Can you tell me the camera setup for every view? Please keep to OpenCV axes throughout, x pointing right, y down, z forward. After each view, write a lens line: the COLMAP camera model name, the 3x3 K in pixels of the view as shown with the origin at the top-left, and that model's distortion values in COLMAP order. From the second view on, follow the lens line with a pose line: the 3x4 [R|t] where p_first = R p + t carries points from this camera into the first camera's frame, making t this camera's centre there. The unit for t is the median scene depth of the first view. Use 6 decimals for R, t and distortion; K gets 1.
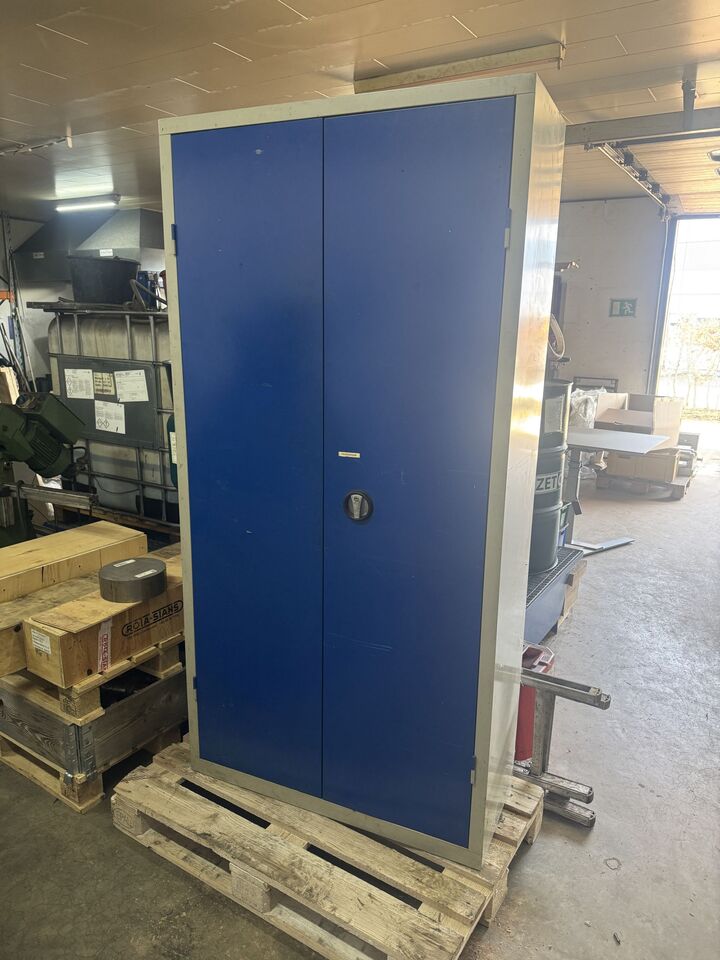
lens RADIAL K [[683.6, 0, 360.0], [0, 683.6, 480.0], [0, 0, 1]] dist [-0.001739, -0.011541]
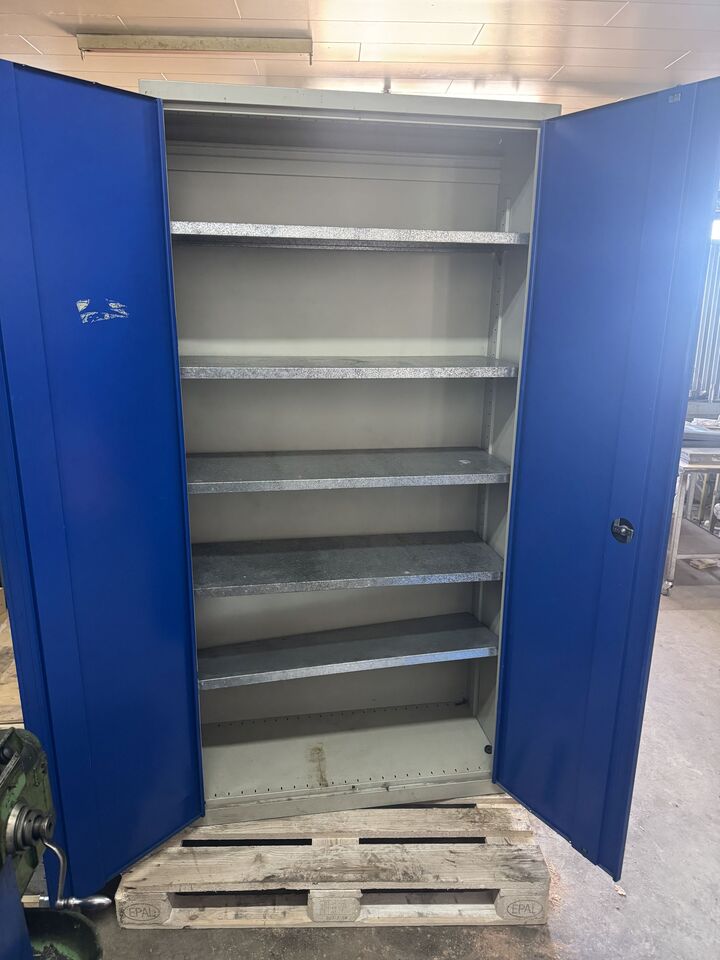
lens RADIAL K [[683.6, 0, 360.0], [0, 683.6, 480.0], [0, 0, 1]] dist [-0.001739, -0.011541]
pose [[0.828250, -0.152866, 0.539105, -0.537964], [0.135190, 0.988164, 0.072500, -0.063171], [-0.543807, 0.012833, 0.839112, 0.149102]]
